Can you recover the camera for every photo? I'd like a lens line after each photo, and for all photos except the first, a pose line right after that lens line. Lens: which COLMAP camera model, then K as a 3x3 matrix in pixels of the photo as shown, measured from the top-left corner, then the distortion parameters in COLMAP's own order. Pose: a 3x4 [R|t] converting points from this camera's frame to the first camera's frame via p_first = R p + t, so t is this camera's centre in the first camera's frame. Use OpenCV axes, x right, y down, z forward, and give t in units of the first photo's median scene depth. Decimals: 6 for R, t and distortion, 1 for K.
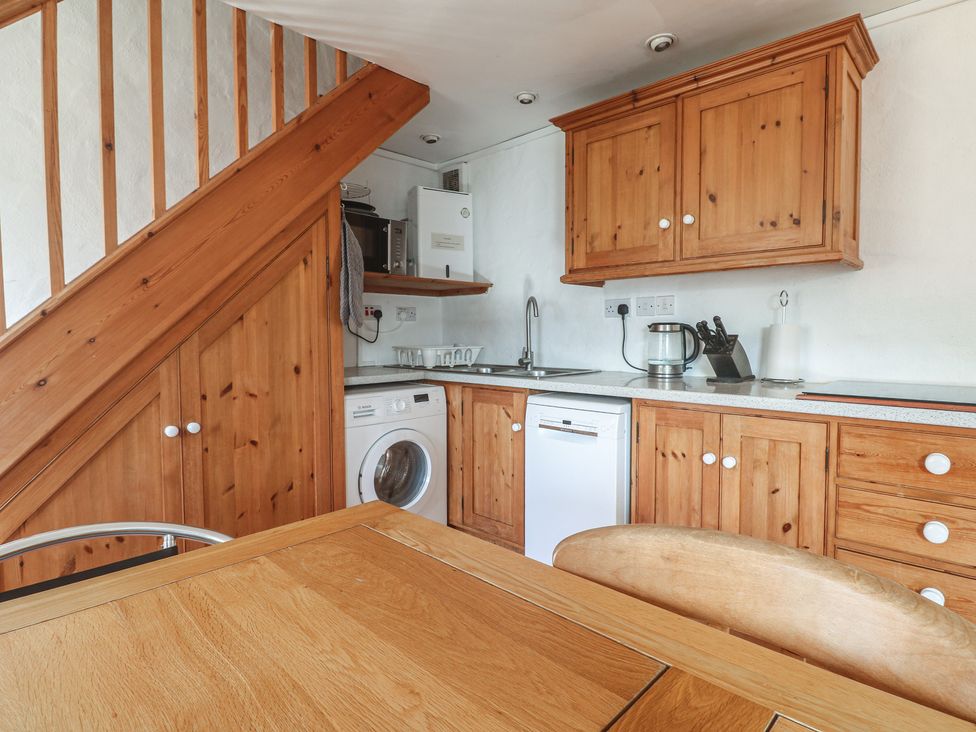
lens RADIAL K [[526.9, 0, 496.0], [0, 526.9, 356.9], [0, 0, 1]] dist [-0.003891, -0.002315]
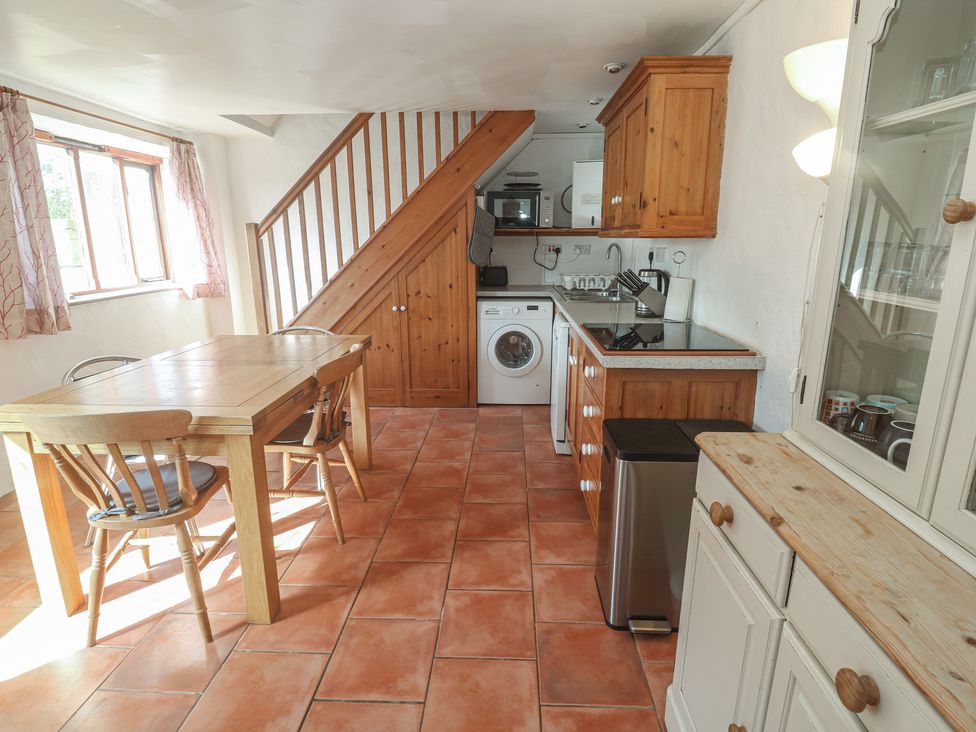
lens RADIAL K [[513.7, 0, 493.4], [0, 513.7, 358.3], [0, 0, 1]] dist [-0.004077, -0.001385]
pose [[0.664015, 0.172493, -0.727551, 1.109502], [-0.037511, 0.979486, 0.197988, -0.091602], [0.746778, -0.104176, 0.656864, -0.182441]]
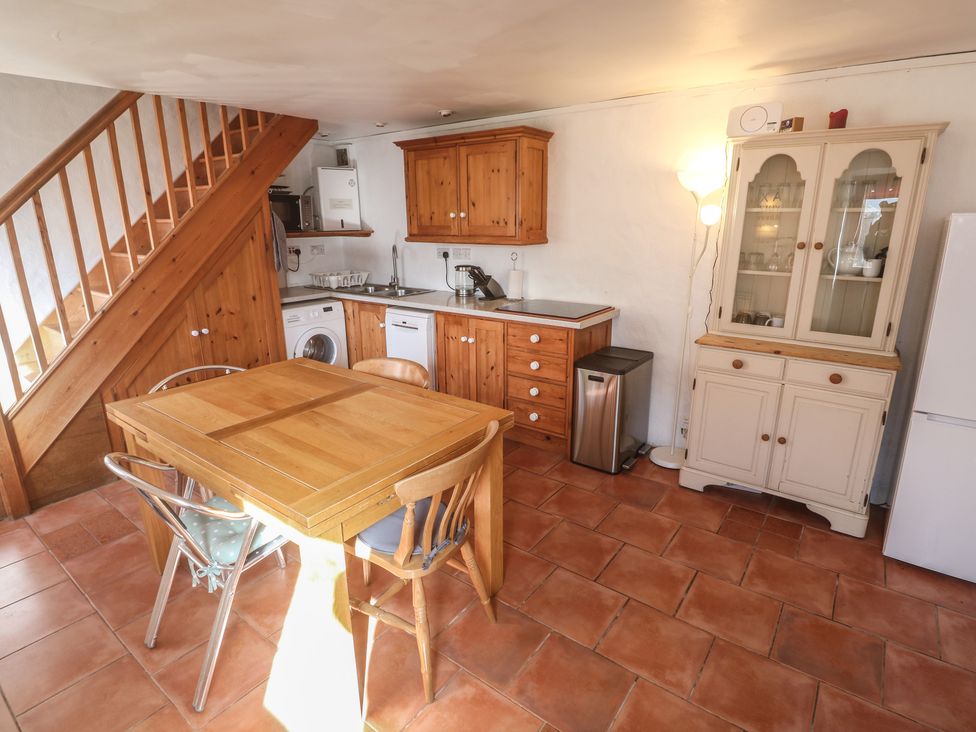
lens RADIAL K [[513.7, 0, 493.4], [0, 513.7, 358.3], [0, 0, 1]] dist [-0.004077, -0.001385]
pose [[0.992434, -0.032659, 0.118360, 0.217155], [0.006441, 0.976496, 0.215439, -0.139851], [-0.122614, -0.213047, 0.969318, -0.822149]]
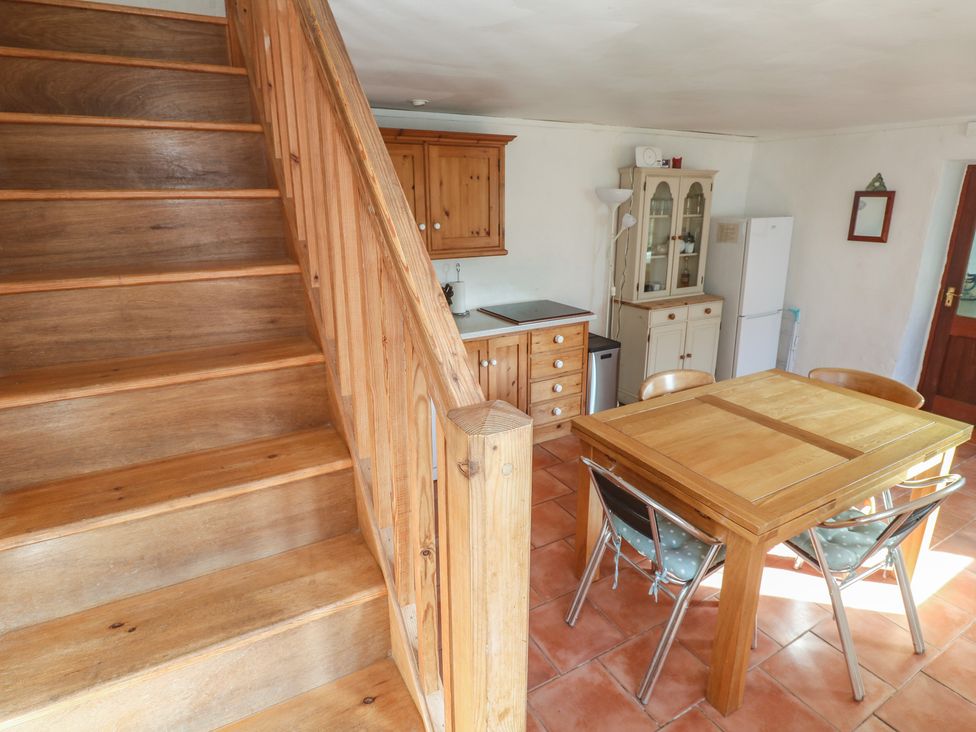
lens RADIAL K [[526.9, 0, 496.0], [0, 526.9, 356.9], [0, 0, 1]] dist [-0.003891, -0.002315]
pose [[0.297007, -0.270995, 0.915614, -1.048632], [0.056099, 0.962179, 0.266579, -0.267150], [-0.953226, -0.027811, 0.300976, 0.303089]]
